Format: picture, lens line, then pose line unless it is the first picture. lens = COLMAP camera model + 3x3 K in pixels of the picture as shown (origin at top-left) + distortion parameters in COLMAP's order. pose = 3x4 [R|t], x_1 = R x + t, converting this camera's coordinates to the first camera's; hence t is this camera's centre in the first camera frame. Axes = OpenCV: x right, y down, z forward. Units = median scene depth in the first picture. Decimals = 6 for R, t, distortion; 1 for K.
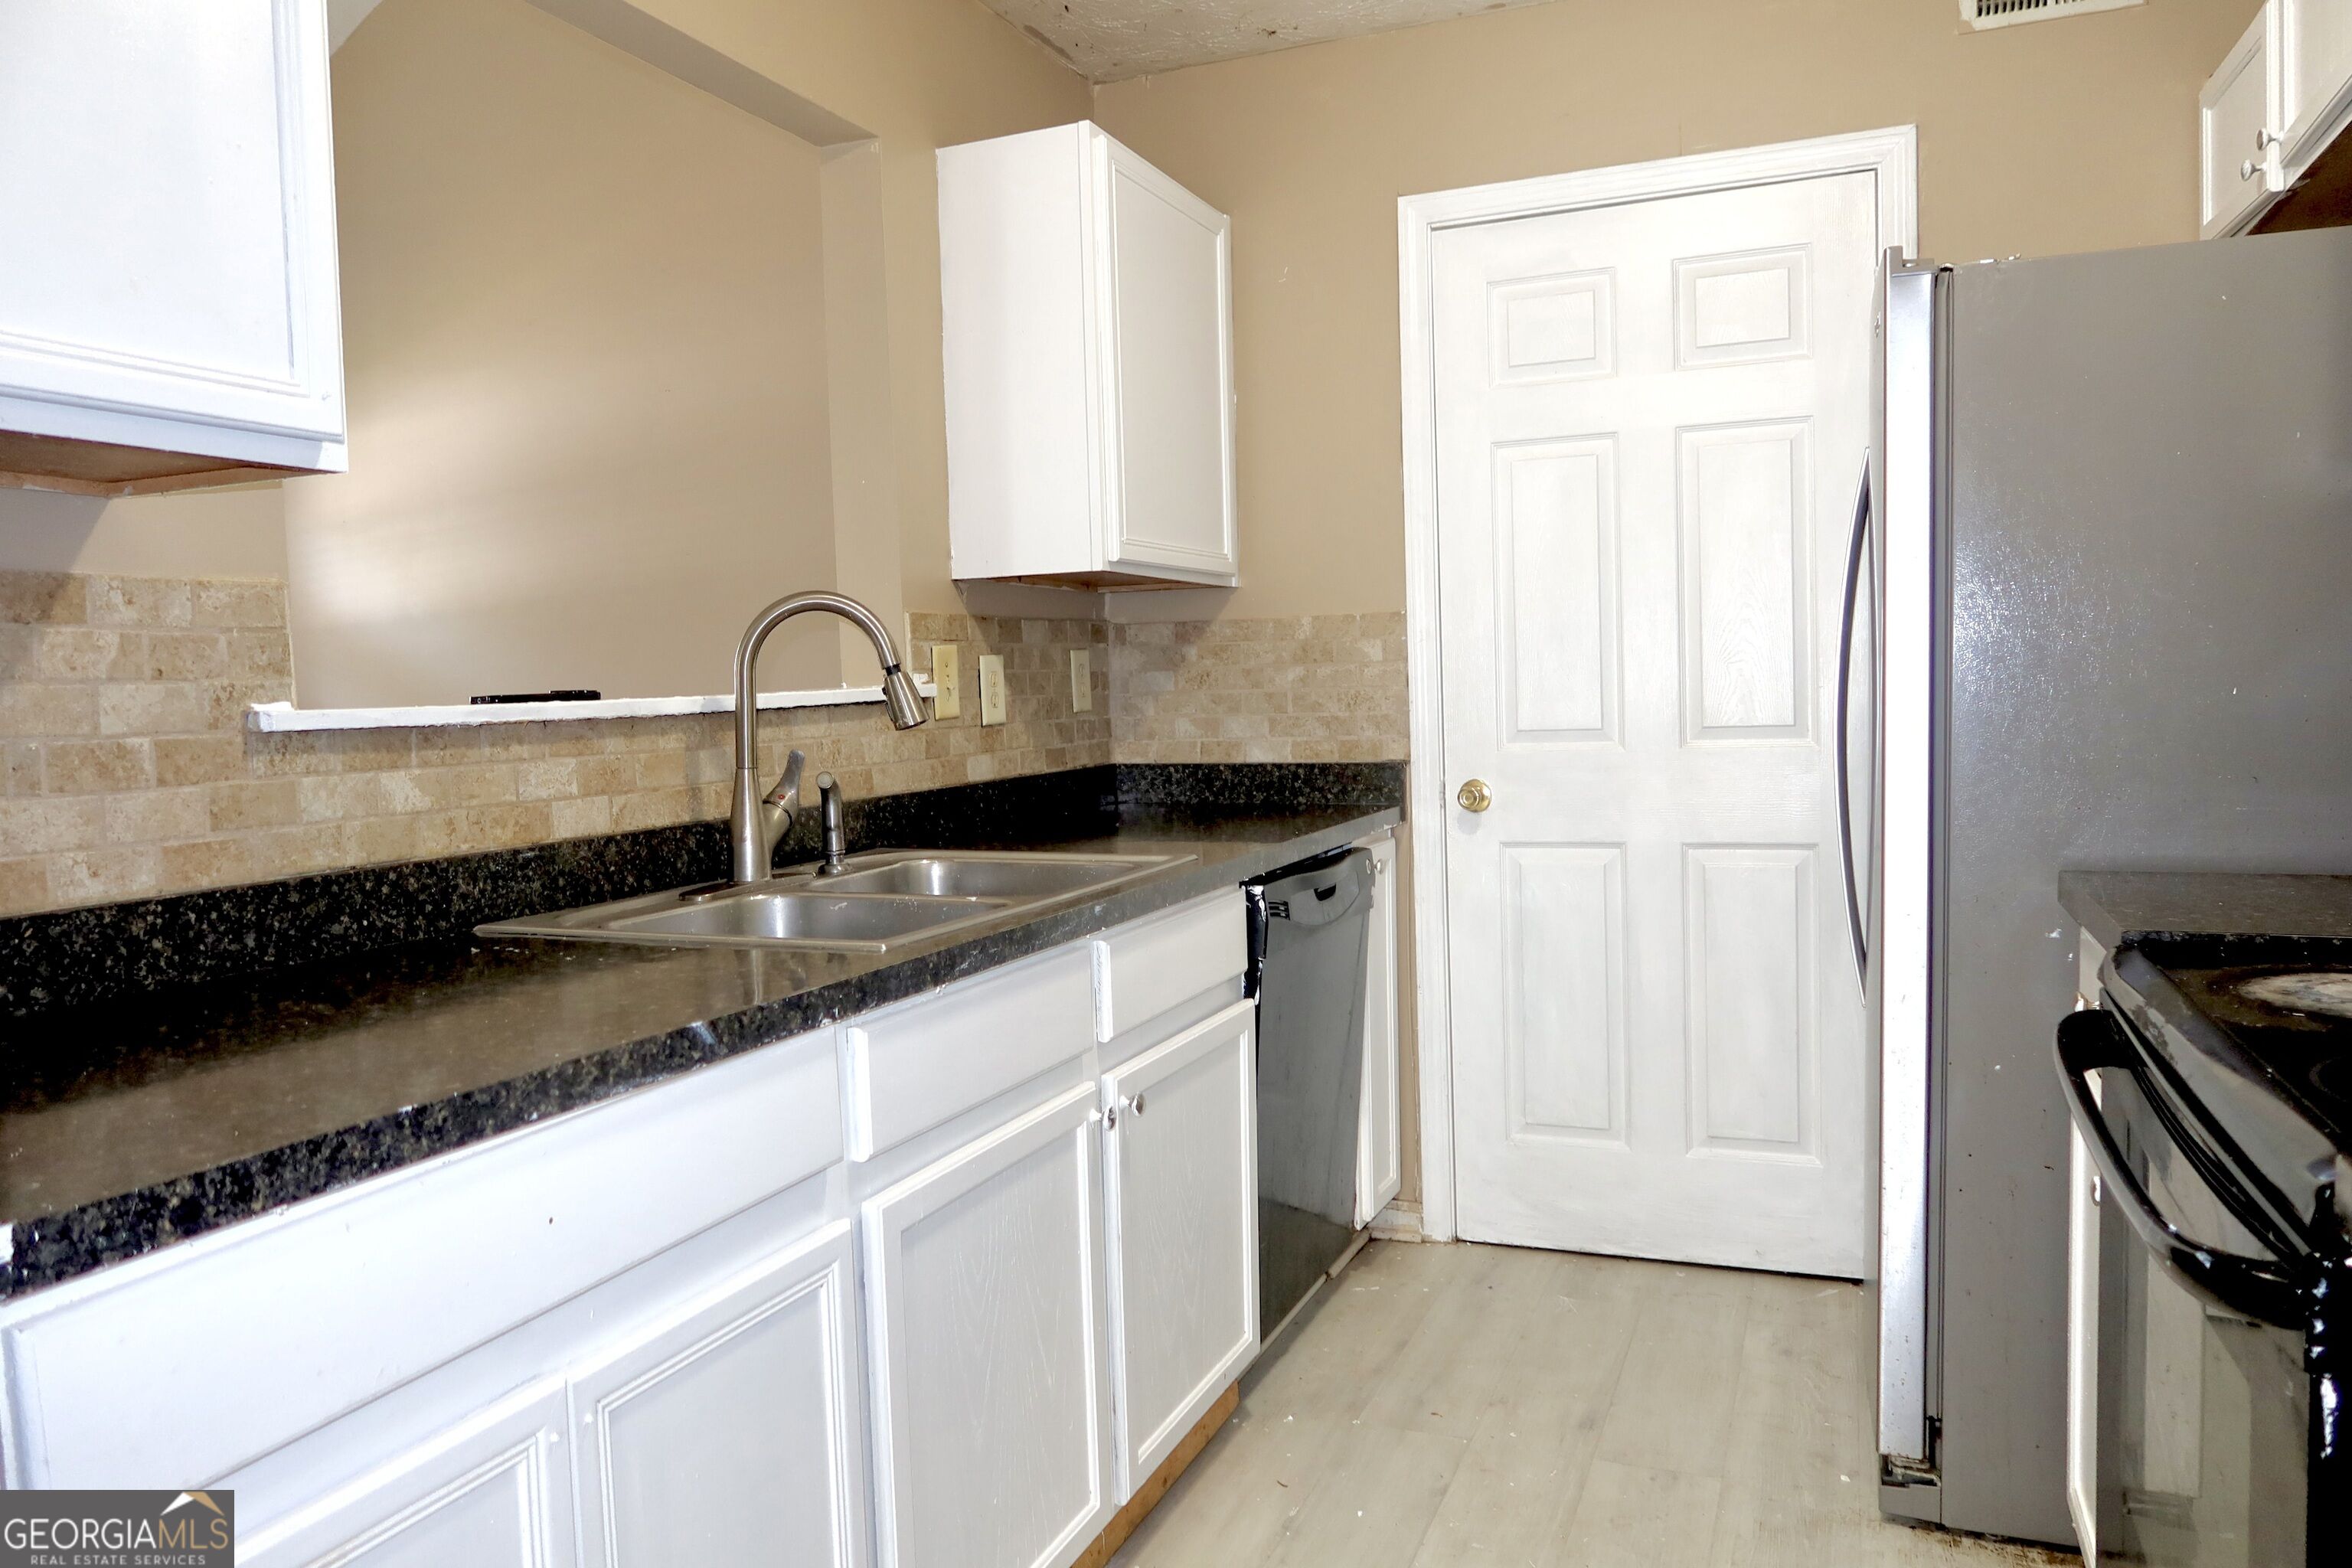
lens RADIAL K [[1616.3, 0, 1173.6], [0, 1616.3, 780.1], [0, 0, 1]] dist [-0.032996, 0.014322]
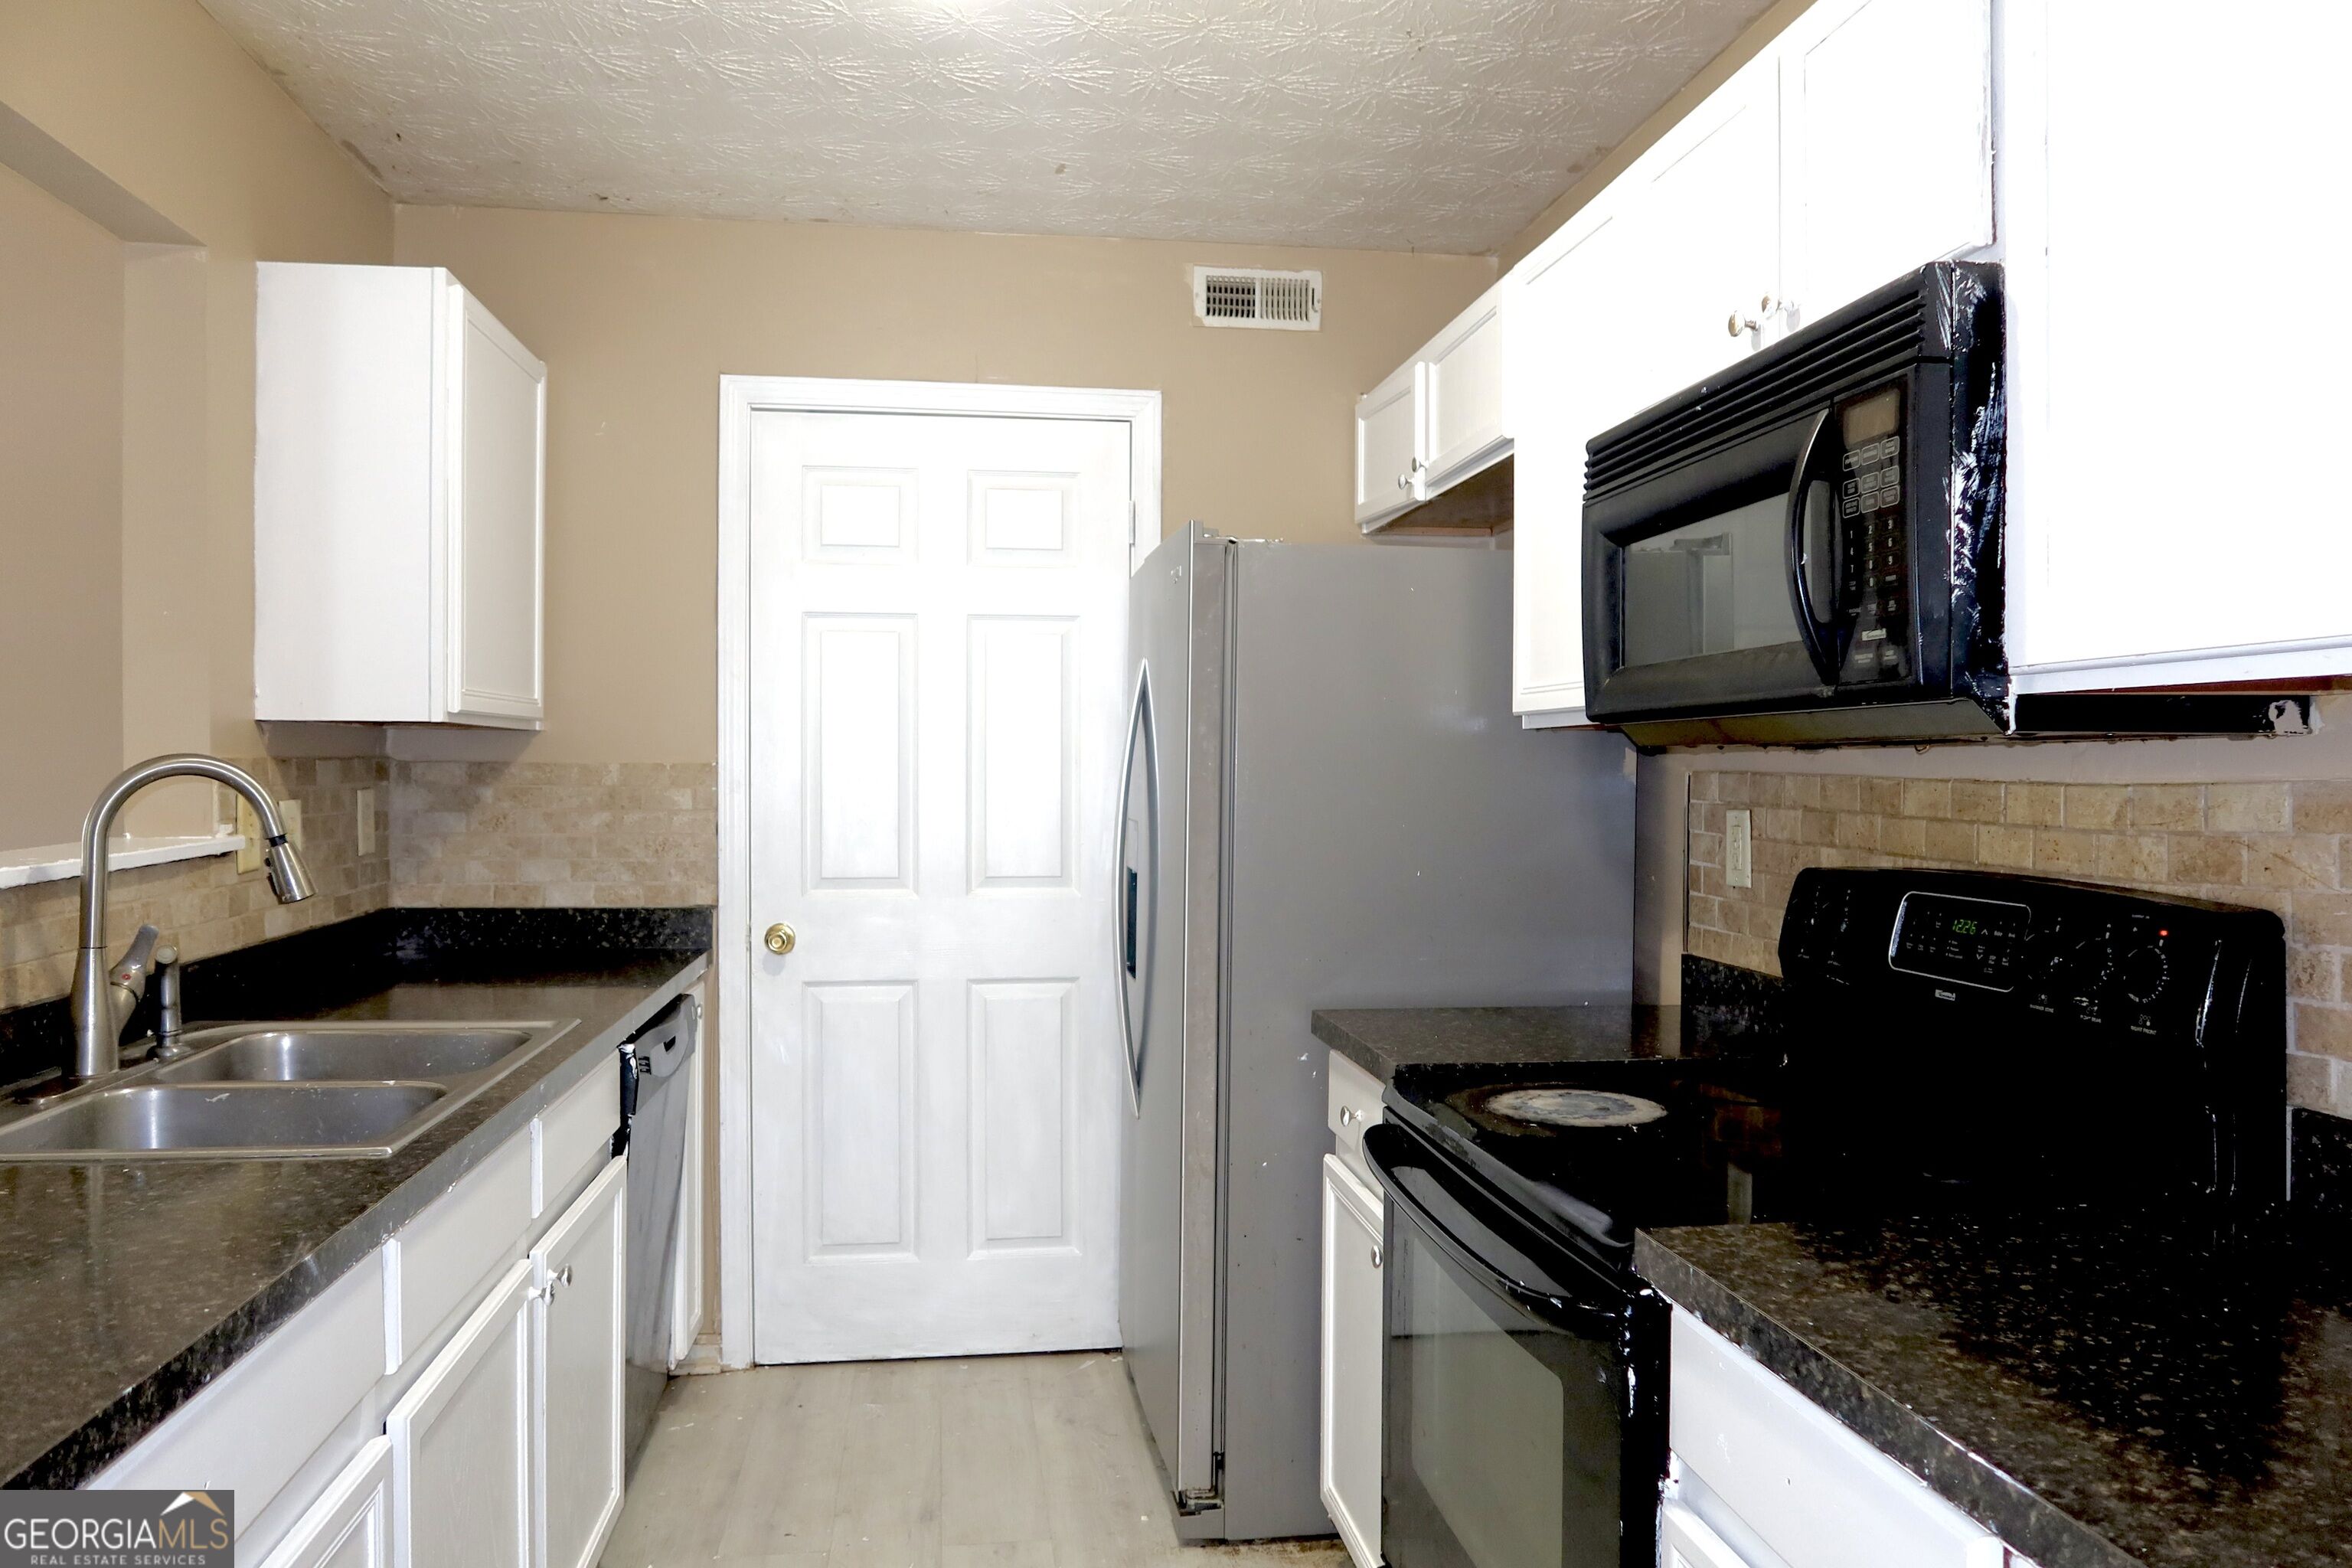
lens RADIAL K [[1616.3, 0, 1183.1], [0, 1616.3, 776.4], [0, 0, 1]] dist [-0.032996, 0.014322]
pose [[0.854475, 0.032425, 0.518479, -0.163471], [-0.001408, 0.998191, -0.060106, -0.038982], [-0.519490, 0.050630, 0.852975, -0.059709]]
